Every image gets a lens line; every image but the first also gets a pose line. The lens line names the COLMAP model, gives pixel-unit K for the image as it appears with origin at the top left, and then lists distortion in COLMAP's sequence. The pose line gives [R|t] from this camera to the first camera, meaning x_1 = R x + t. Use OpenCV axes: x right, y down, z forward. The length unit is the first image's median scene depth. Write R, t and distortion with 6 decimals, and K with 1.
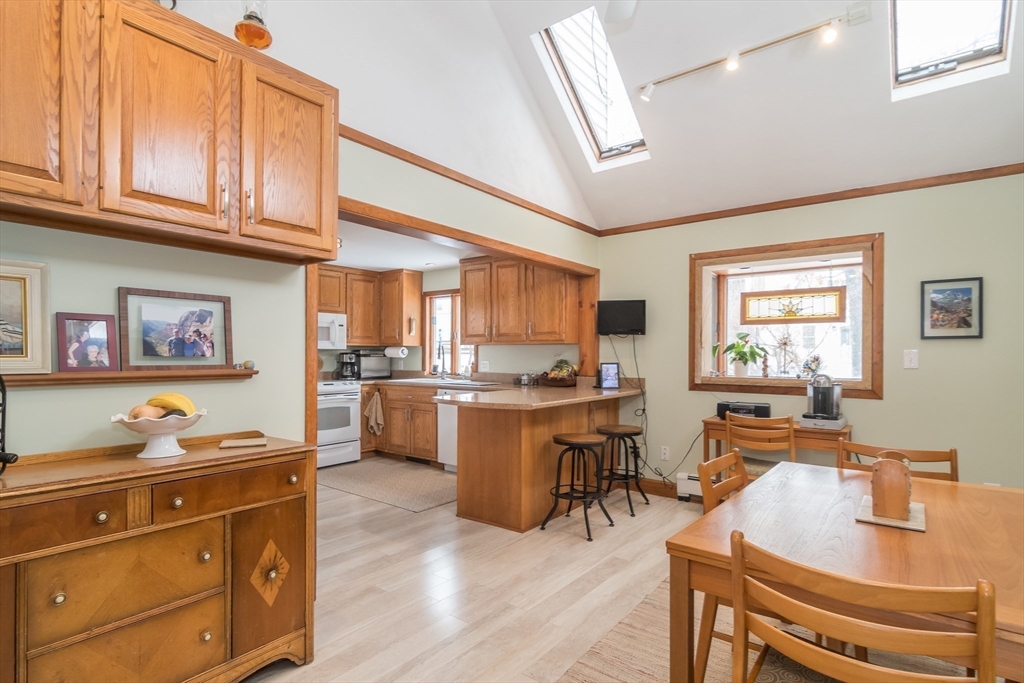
lens RADIAL K [[496.4, 0, 499.8], [0, 496.4, 362.8], [0, 0, 1]] dist [-0.022361, 0.000077]
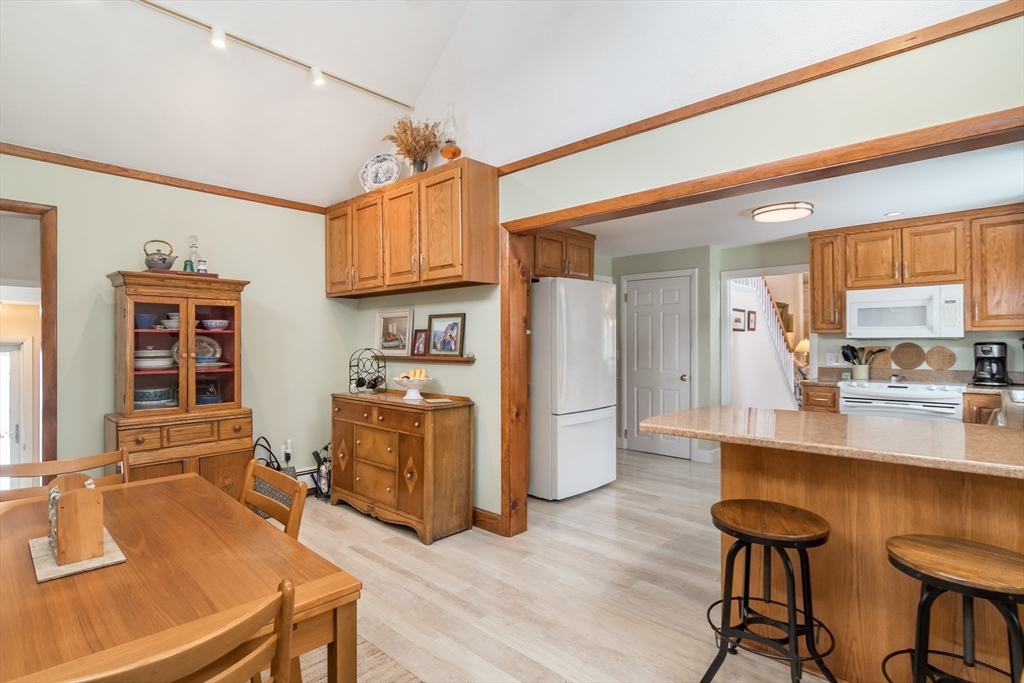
lens RADIAL K [[517.9, 0, 512.8], [0, 517.9, 347.8], [0, 0, 1]] dist [-0.002817, -0.000662]
pose [[-0.075173, 0.003112, -0.997166, 1.186518], [-0.010977, 0.999932, 0.003948, -0.027736], [0.997110, 0.011242, -0.075134, 1.332720]]
